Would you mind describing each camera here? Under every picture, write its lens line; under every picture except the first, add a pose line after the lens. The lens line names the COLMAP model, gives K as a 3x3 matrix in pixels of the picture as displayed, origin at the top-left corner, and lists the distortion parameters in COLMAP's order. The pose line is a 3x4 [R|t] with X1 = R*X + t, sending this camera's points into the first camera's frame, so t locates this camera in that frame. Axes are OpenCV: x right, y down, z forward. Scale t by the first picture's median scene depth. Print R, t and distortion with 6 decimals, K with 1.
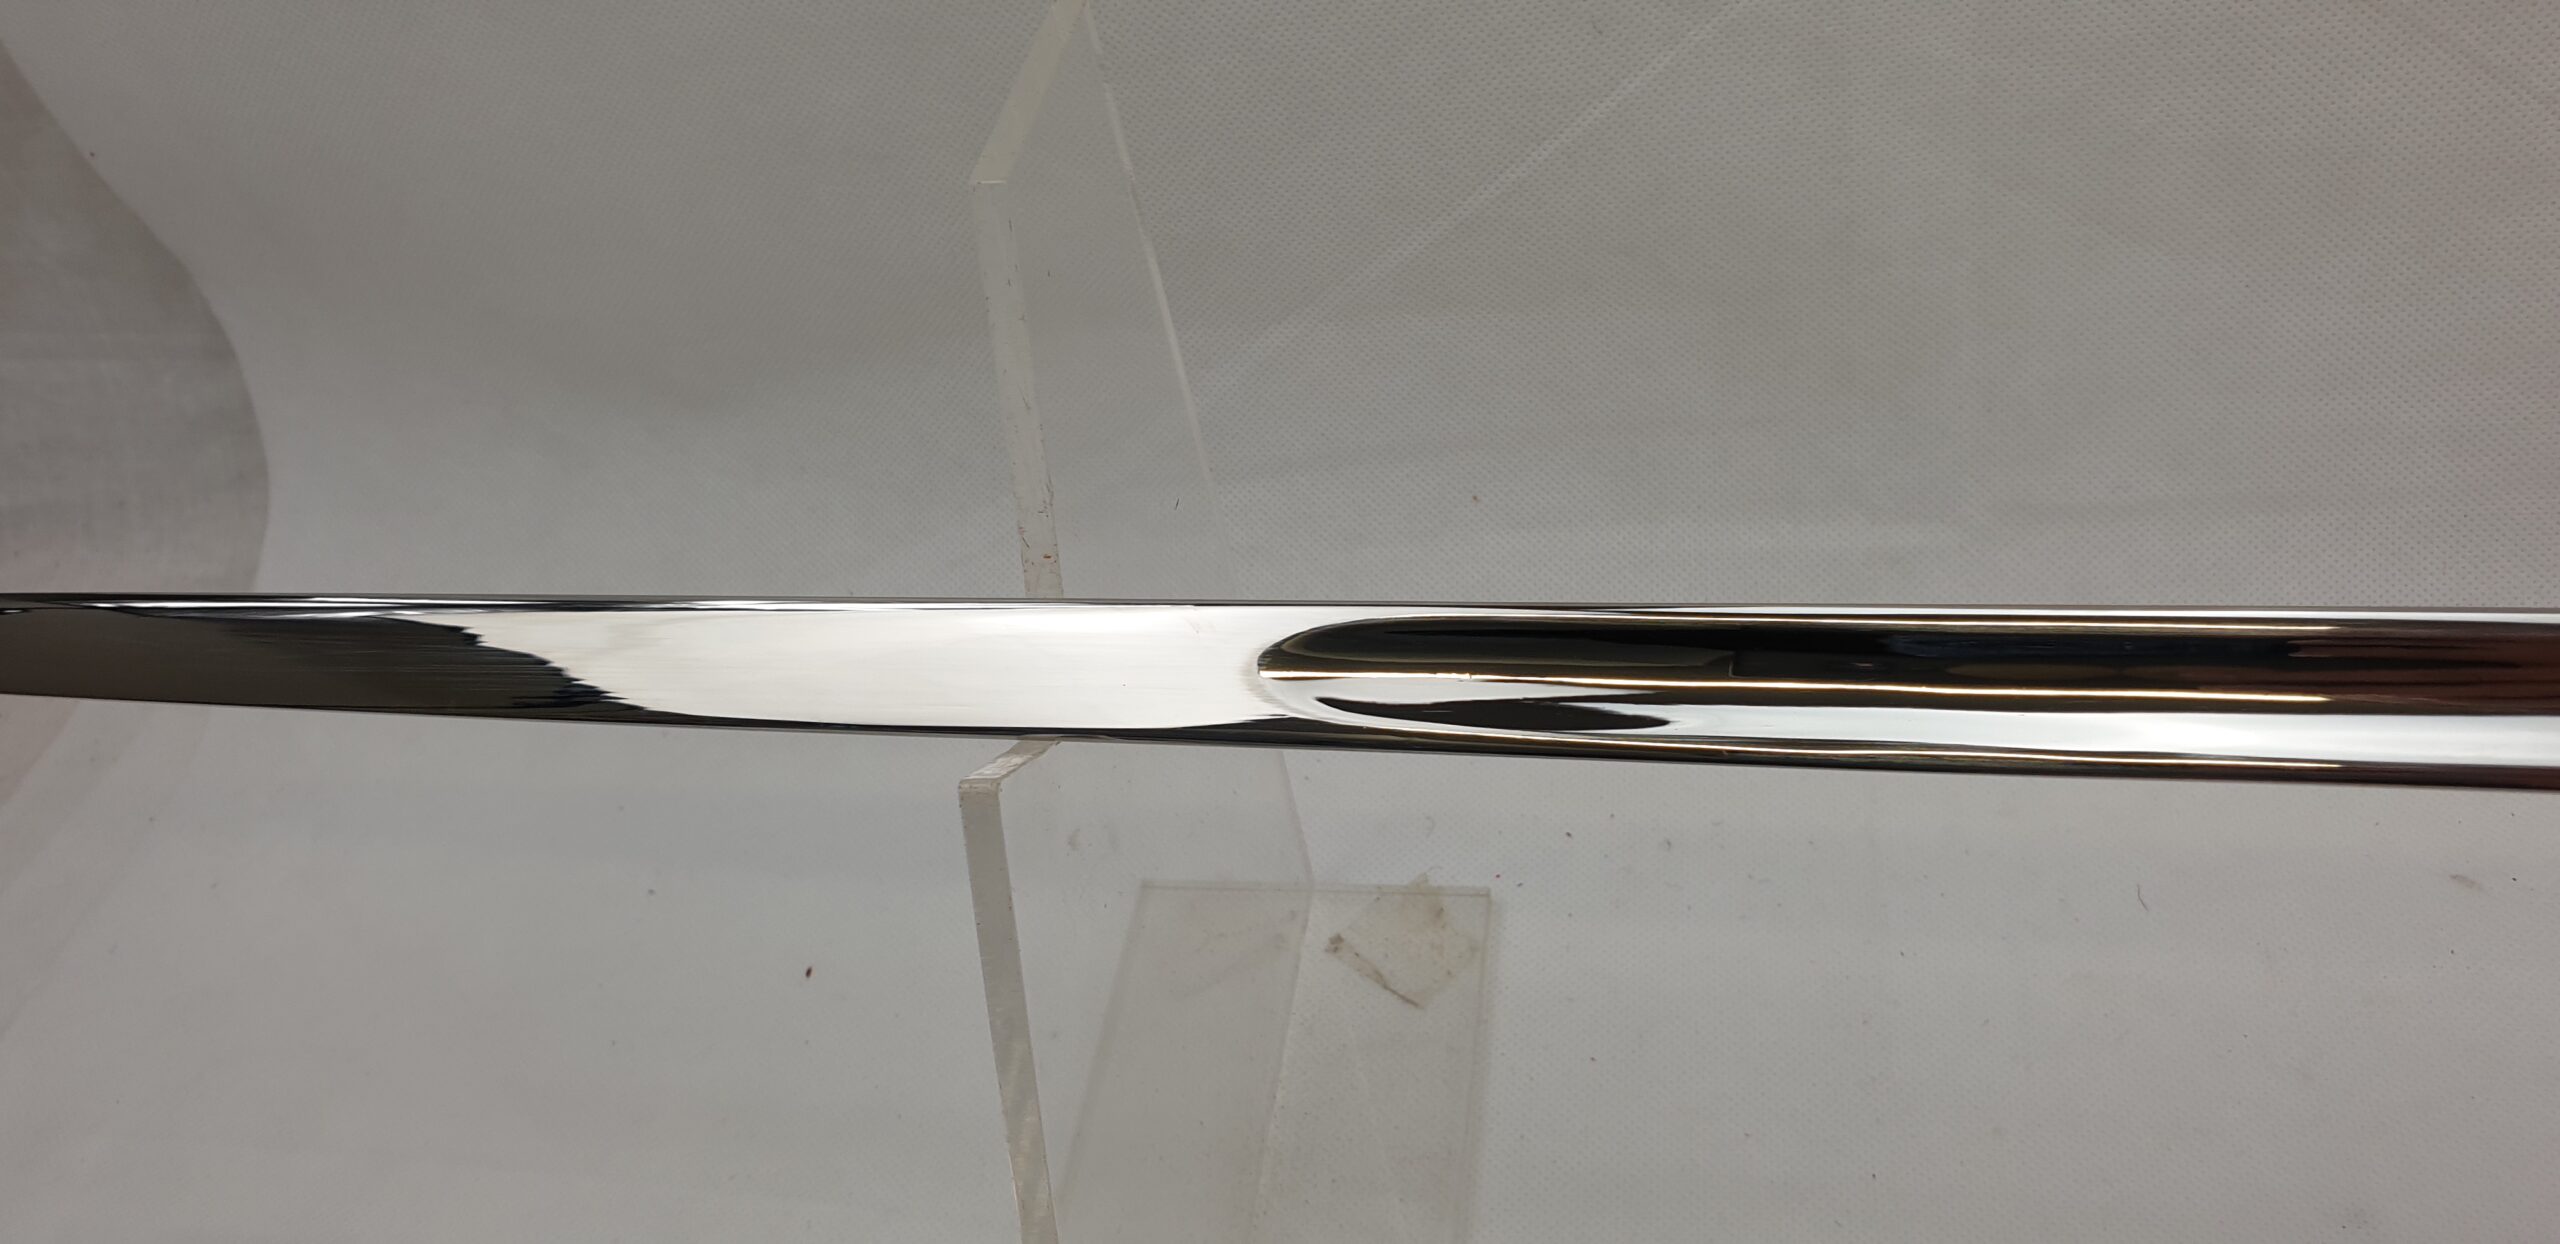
lens RADIAL K [[1872.3, 0, 1321.6], [0, 1872.3, 628.8], [0, 0, 1]] dist [-0.000128, 0.026591]
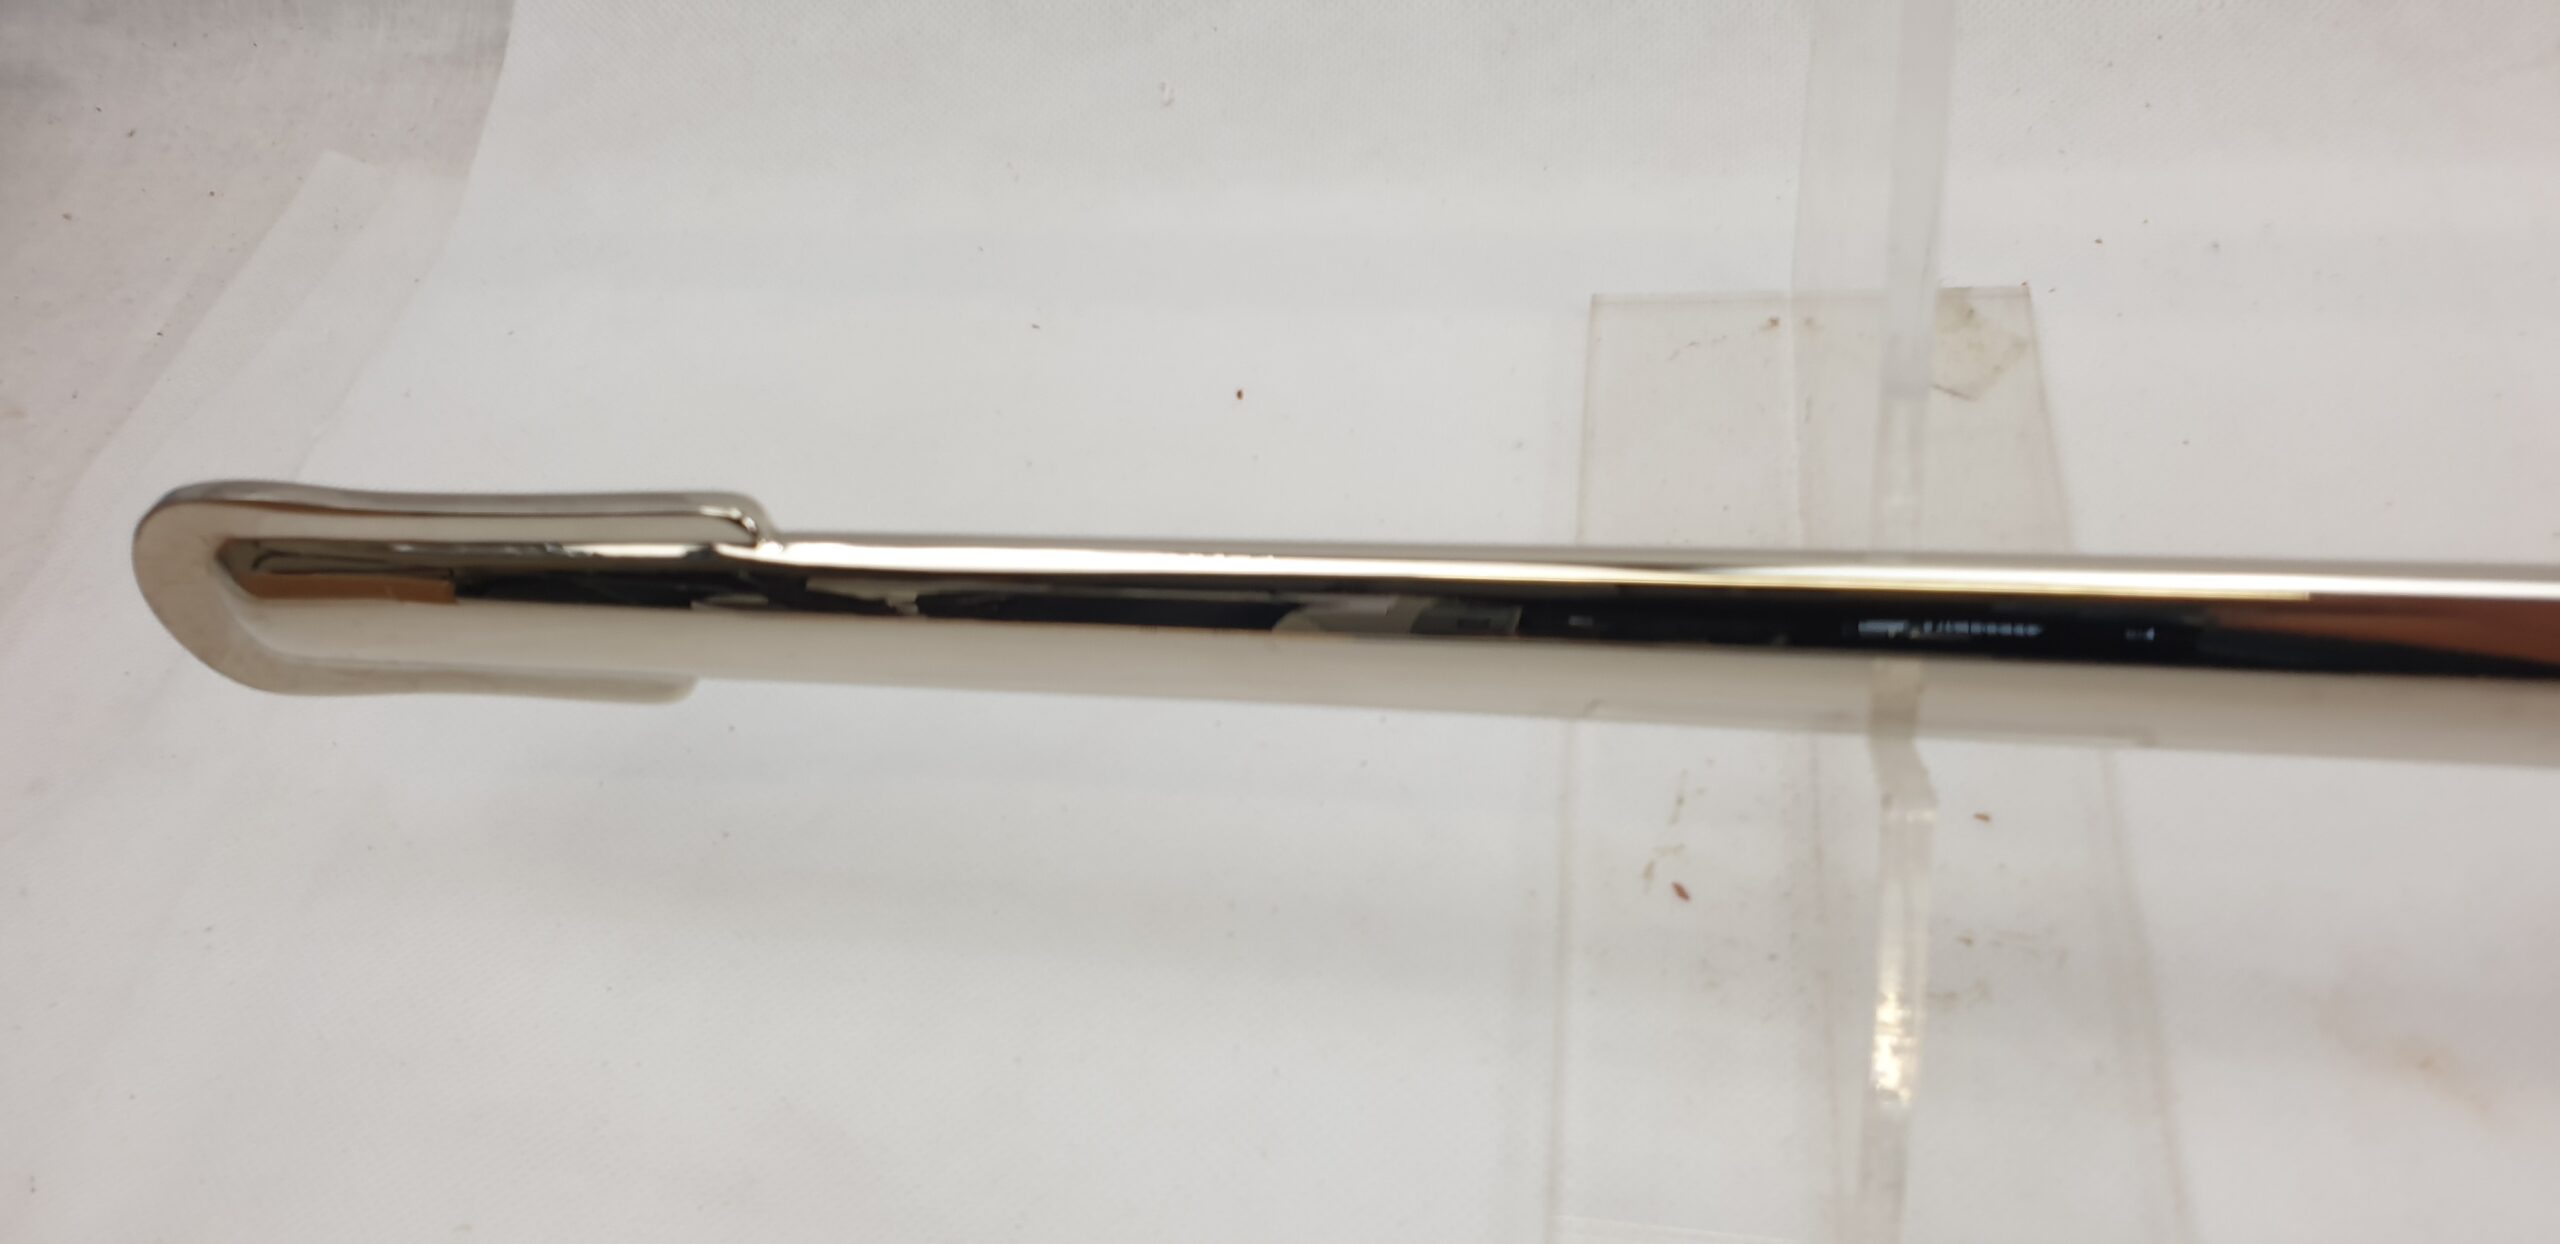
lens RADIAL K [[1872.3, 0, 1339.4], [0, 1872.3, 596.2], [0, 0, 1]] dist [-0.000128, 0.026591]
pose [[0.999157, 0.007484, 0.040357, -0.210544], [-0.009186, 0.999070, 0.042137, 0.195250], [-0.040004, -0.042472, 0.998296, 0.095296]]
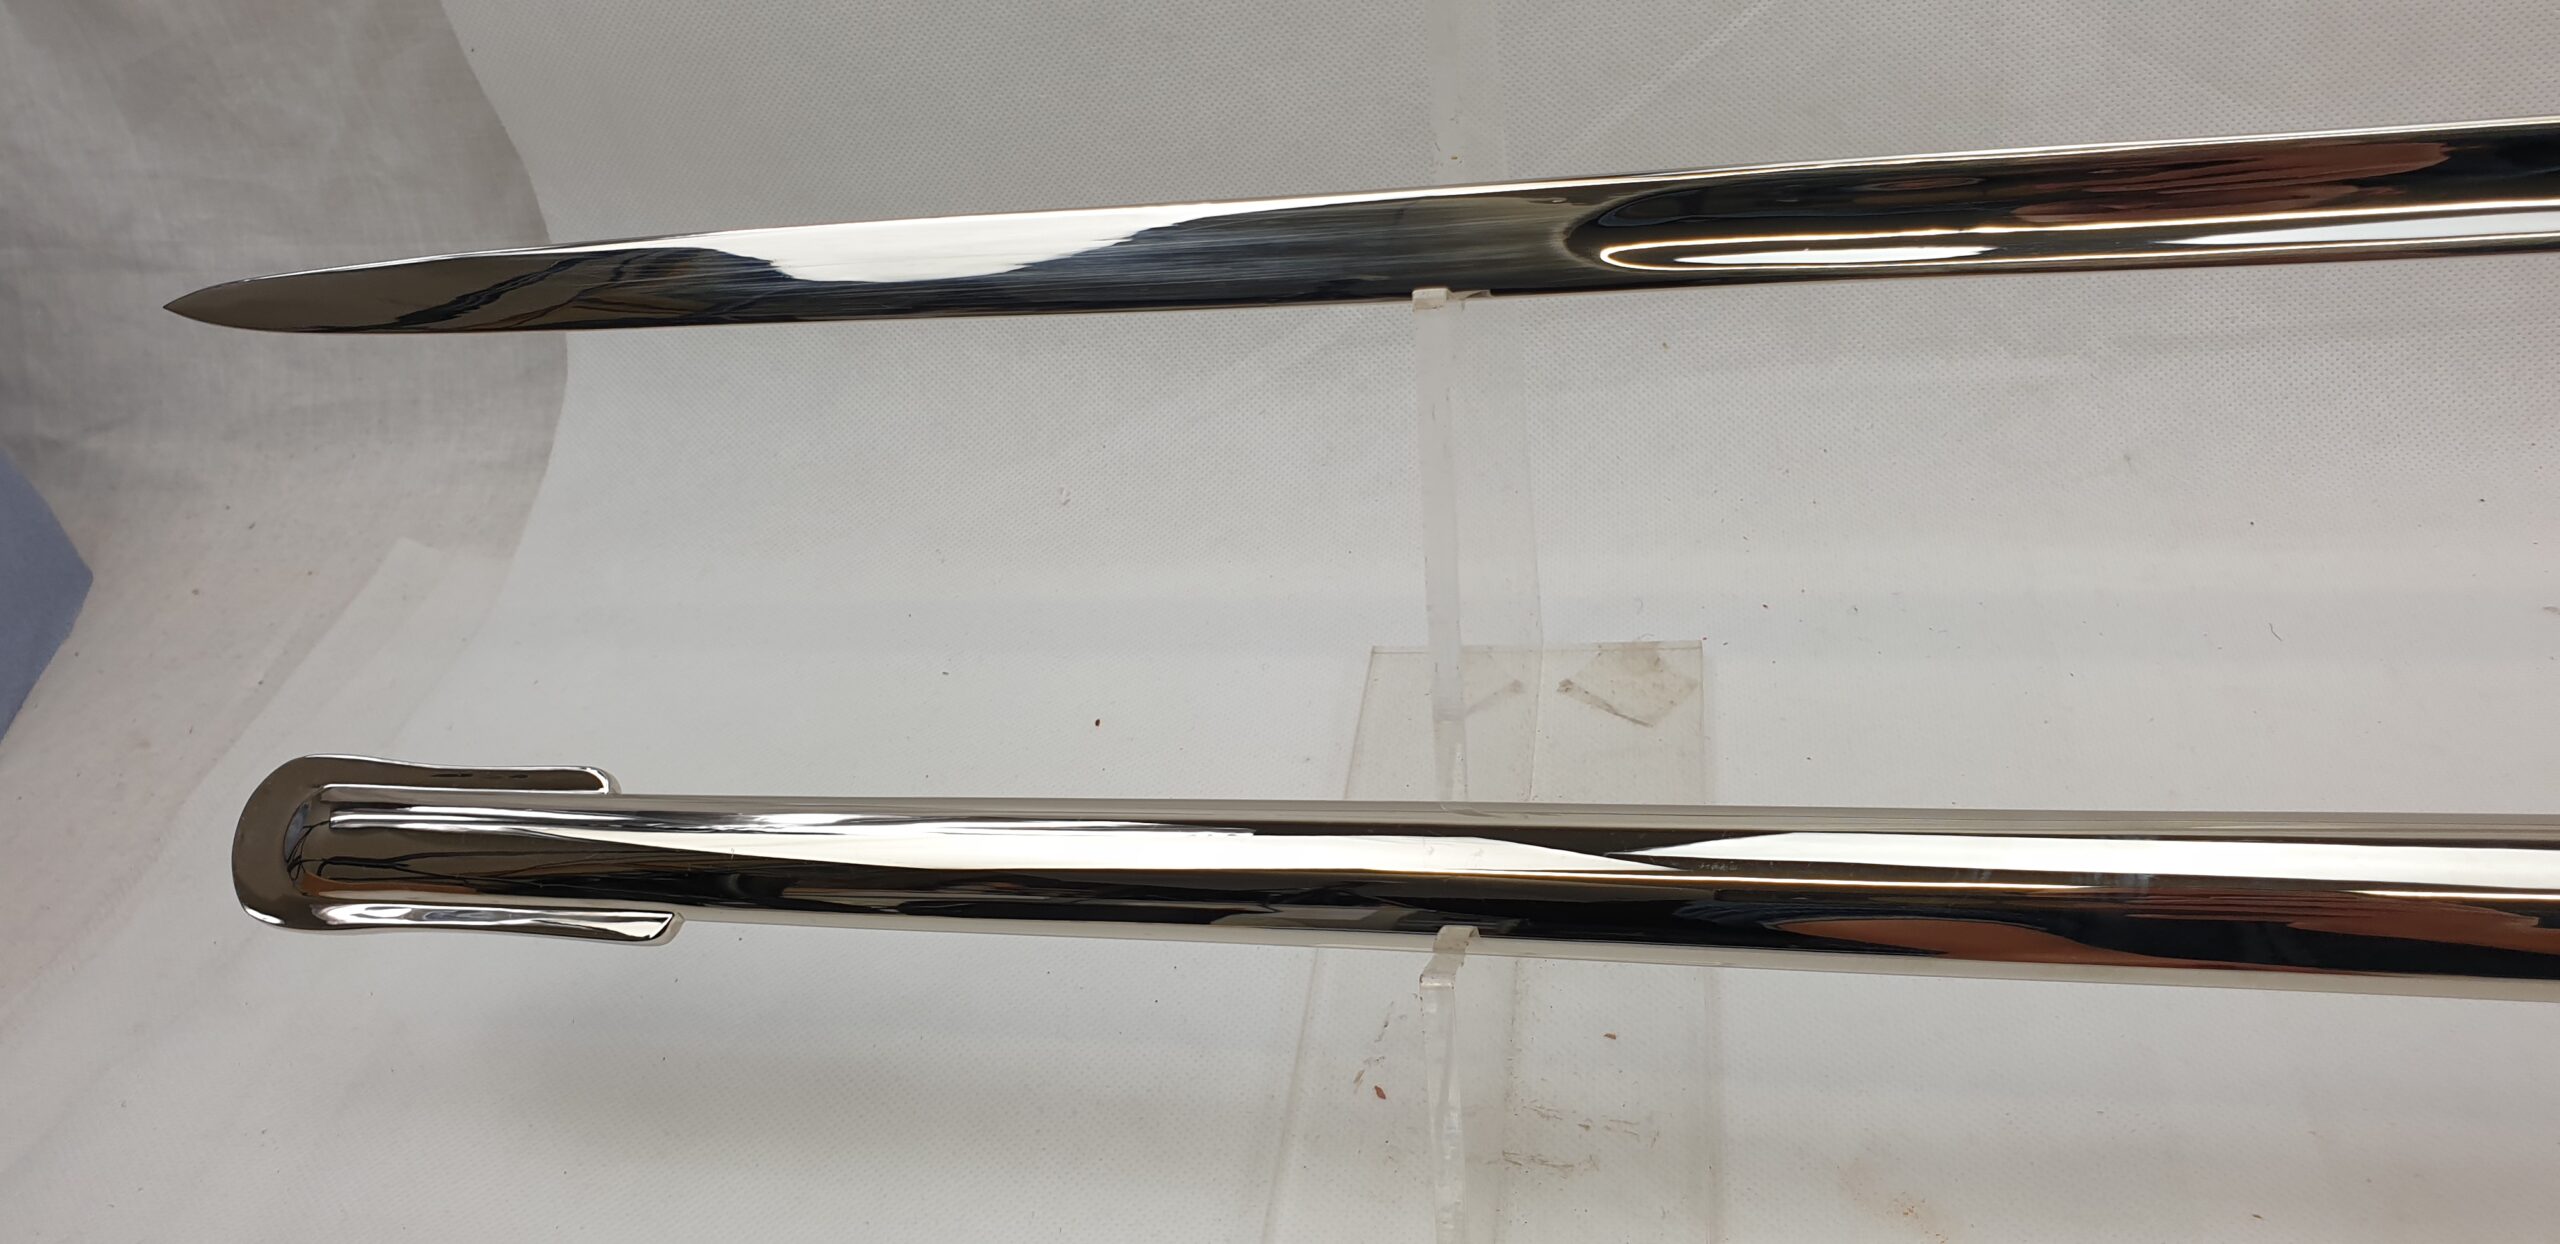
lens RADIAL K [[1872.3, 0, 1316.8], [0, 1872.3, 639.1], [0, 0, 1]] dist [-0.000128, 0.026591]
pose [[0.999821, 0.012726, 0.014010, -0.124962], [-0.010846, 0.991855, -0.126906, 0.222373], [-0.015511, 0.126731, 0.991816, -0.099665]]
